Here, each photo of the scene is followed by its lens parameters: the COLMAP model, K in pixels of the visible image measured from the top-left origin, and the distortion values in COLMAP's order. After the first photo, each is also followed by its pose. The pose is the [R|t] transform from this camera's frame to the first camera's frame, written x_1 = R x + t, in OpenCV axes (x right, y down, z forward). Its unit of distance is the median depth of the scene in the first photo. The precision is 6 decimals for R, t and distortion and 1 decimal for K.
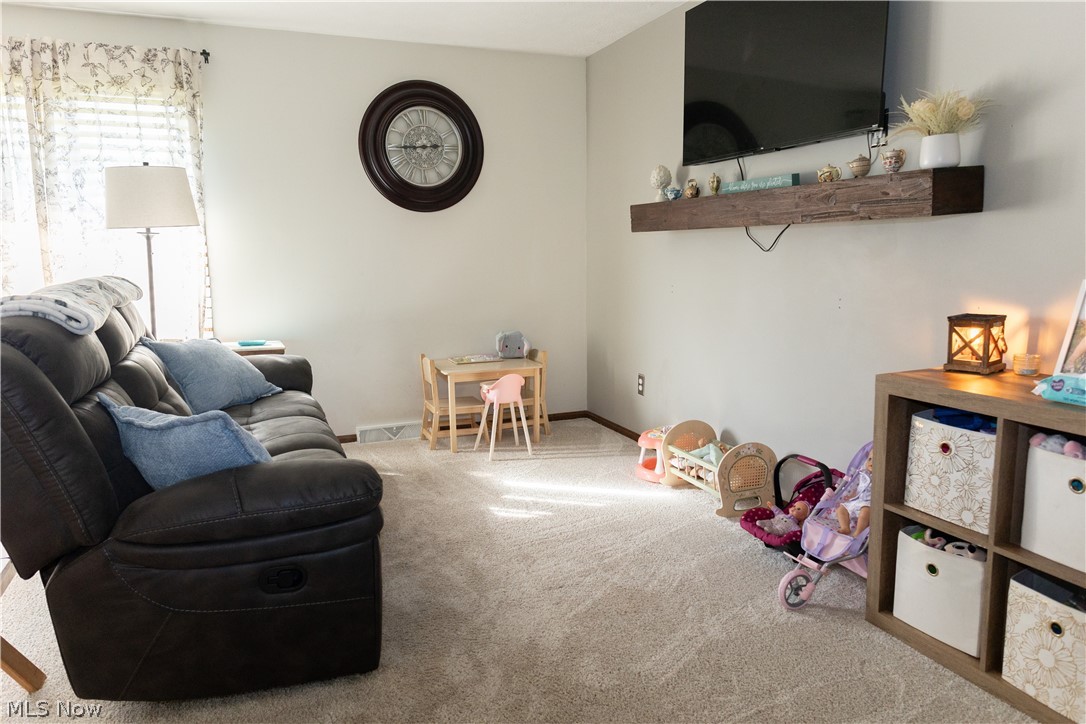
lens RADIAL K [[743.3, 0, 543.0], [0, 743.3, 362.0], [0, 0, 1]] dist [0.023767, -0.026503]
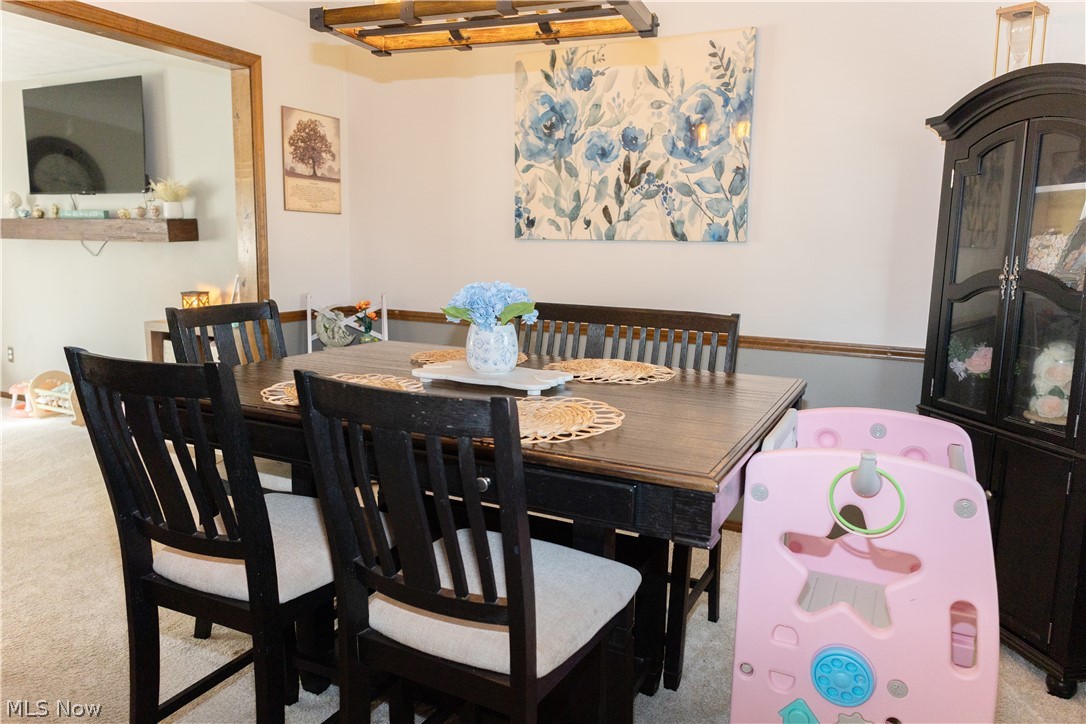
lens RADIAL K [[743.3, 0, 543.0], [0, 743.3, 362.0], [0, 0, 1]] dist [0.023767, -0.026503]
pose [[0.742851, -0.064362, 0.666356, -0.066421], [0.065511, 0.997579, 0.023322, 0.102126], [-0.666244, 0.026329, 0.745269, -0.815565]]
